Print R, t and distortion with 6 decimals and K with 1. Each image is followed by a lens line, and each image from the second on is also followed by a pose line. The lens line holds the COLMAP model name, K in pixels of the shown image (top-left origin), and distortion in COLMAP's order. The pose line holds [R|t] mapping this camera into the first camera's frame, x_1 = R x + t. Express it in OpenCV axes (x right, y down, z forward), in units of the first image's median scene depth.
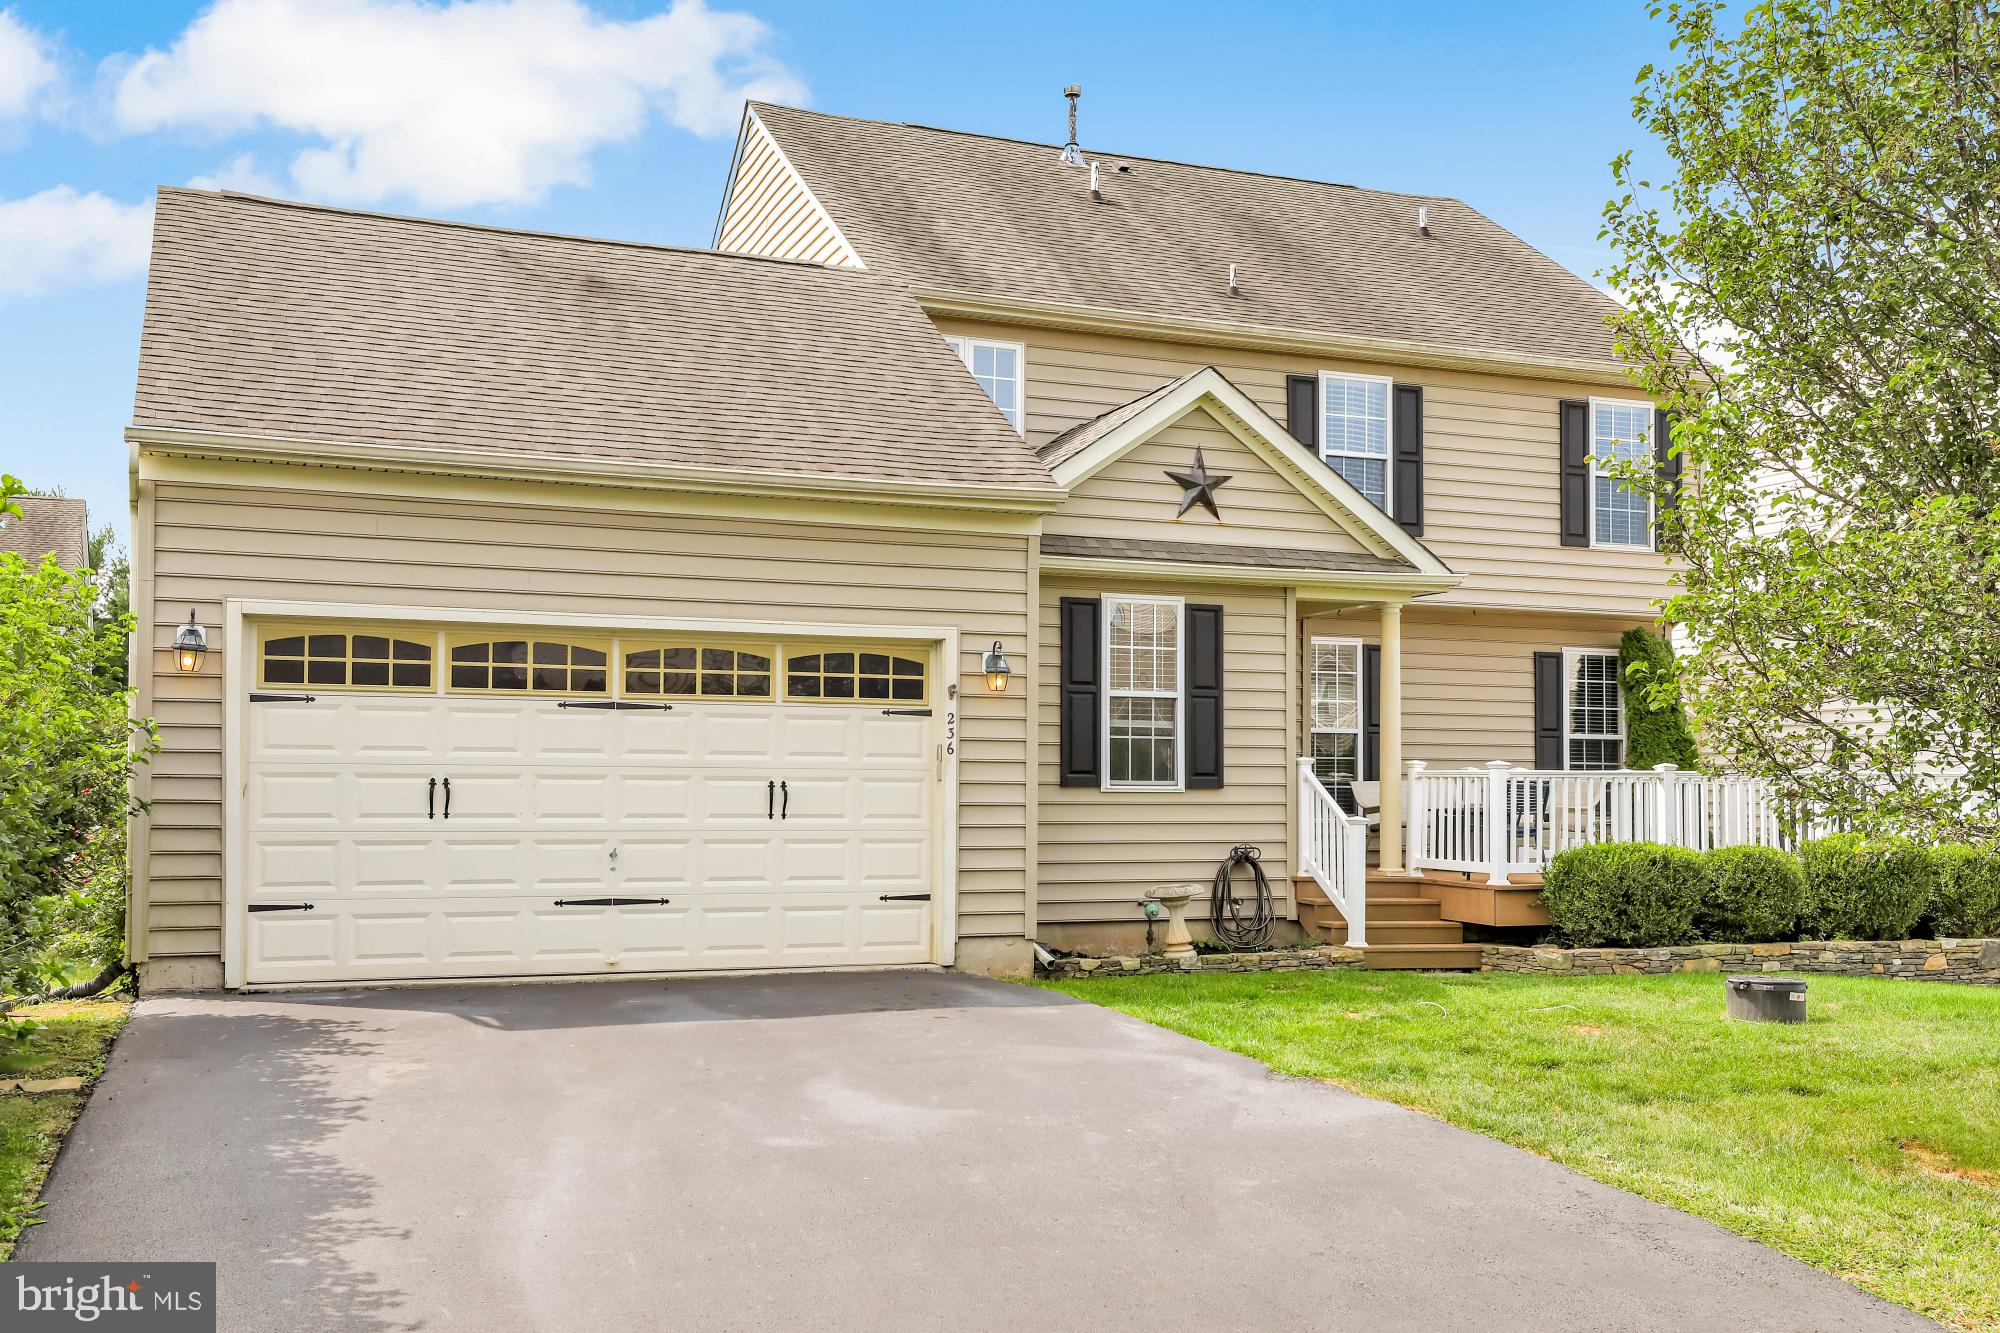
lens RADIAL K [[1945.8, 0, 999.6], [0, 1945.8, 675.2], [0, 0, 1]] dist [0.013788, 0.000000]
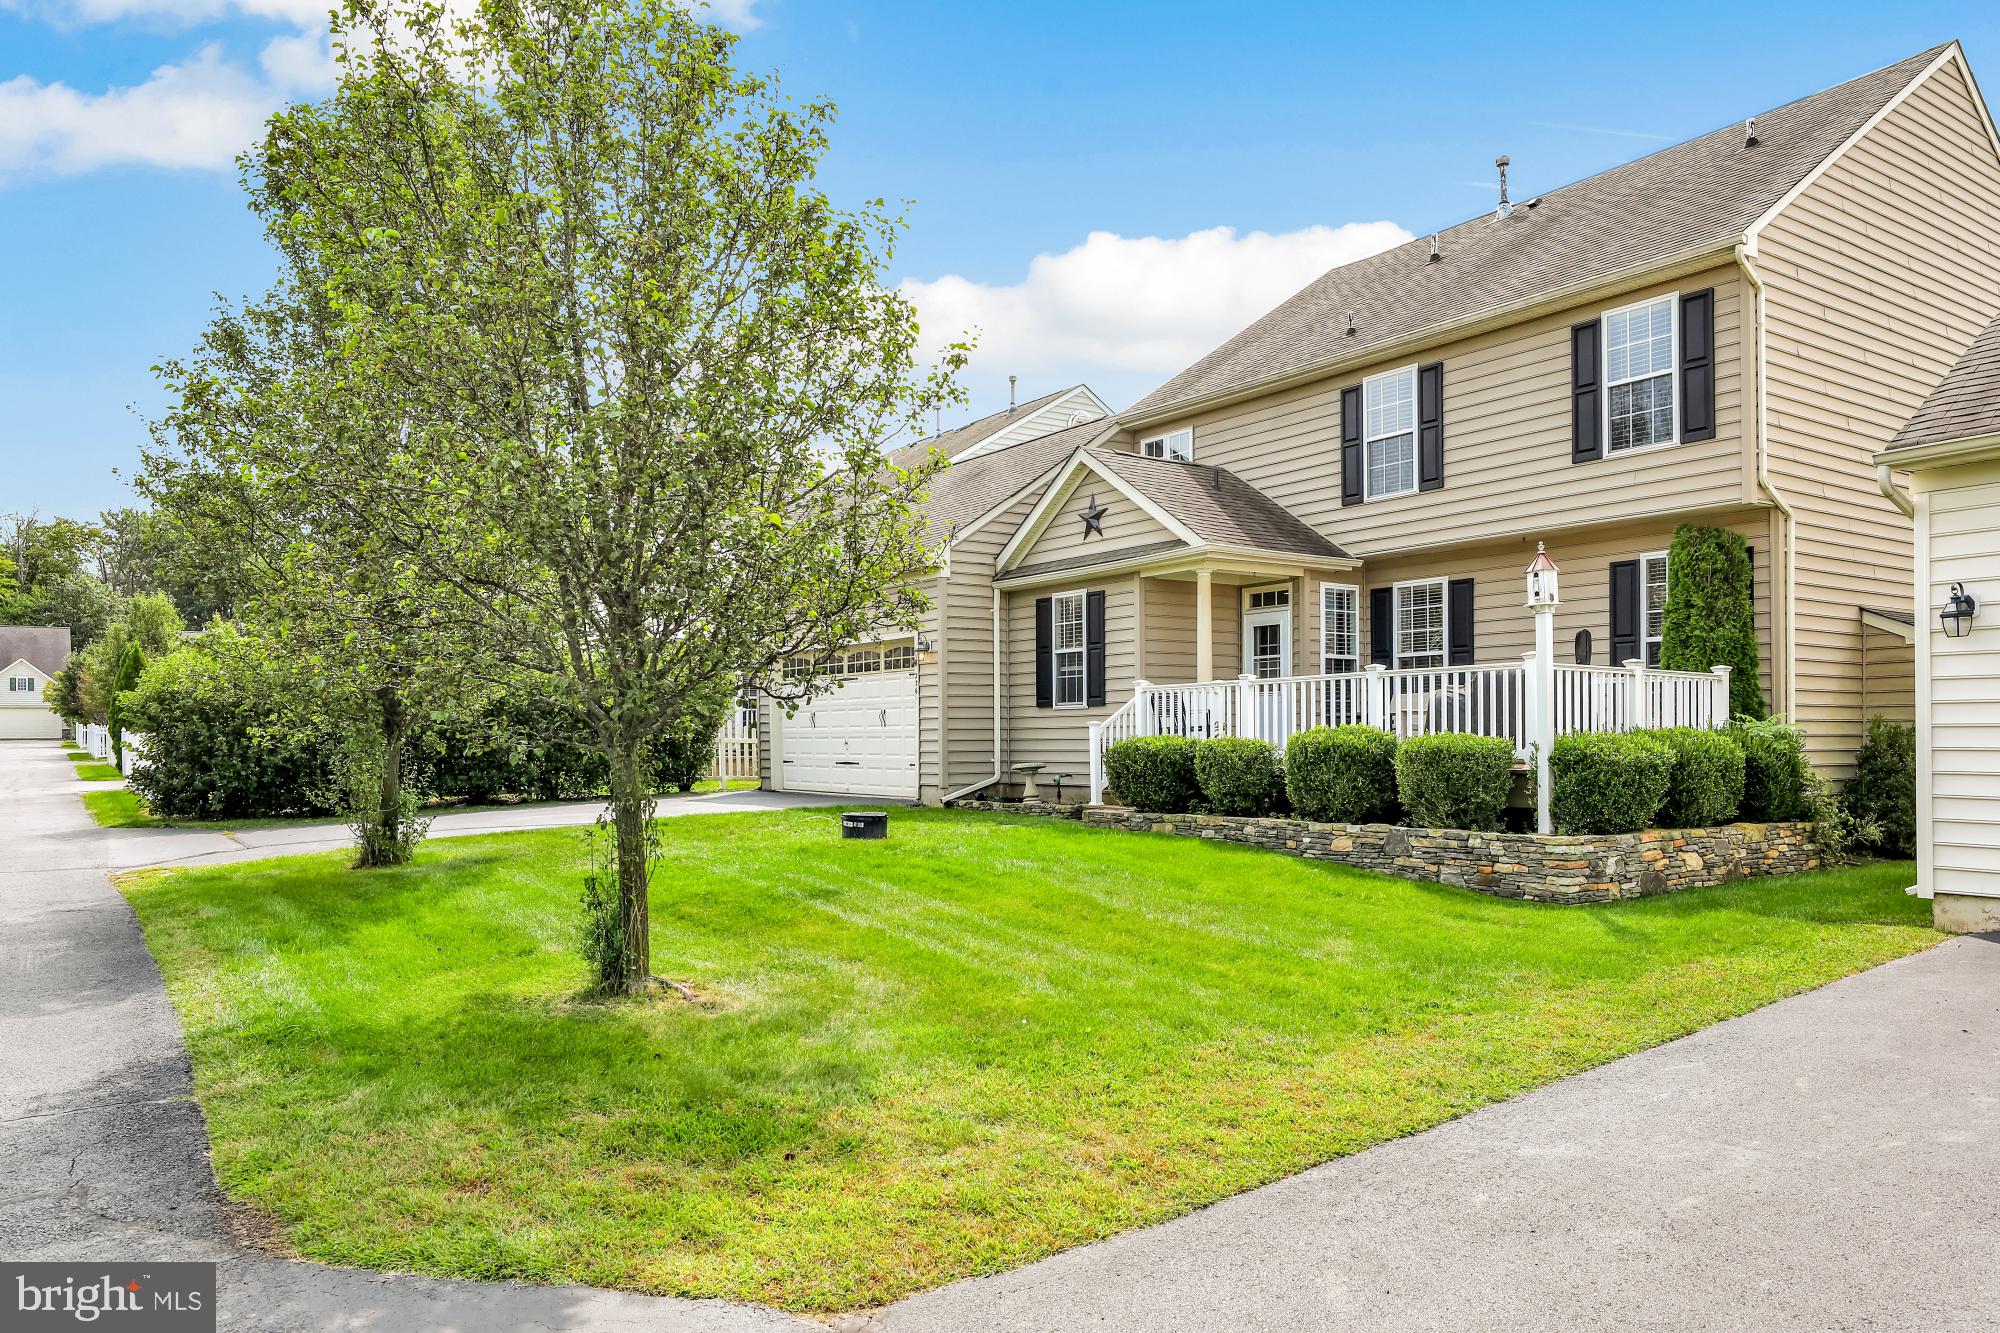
lens RADIAL K [[1390.3, 0, 1000.1], [0, 1390.3, 665.8], [0, 0, 1]] dist [0.007783, 0.001370]
pose [[0.238099, -0.059596, -0.969411, 1.182830], [0.069210, 0.996619, -0.044269, 0.069384], [0.968772, -0.056553, 0.241419, 0.634443]]
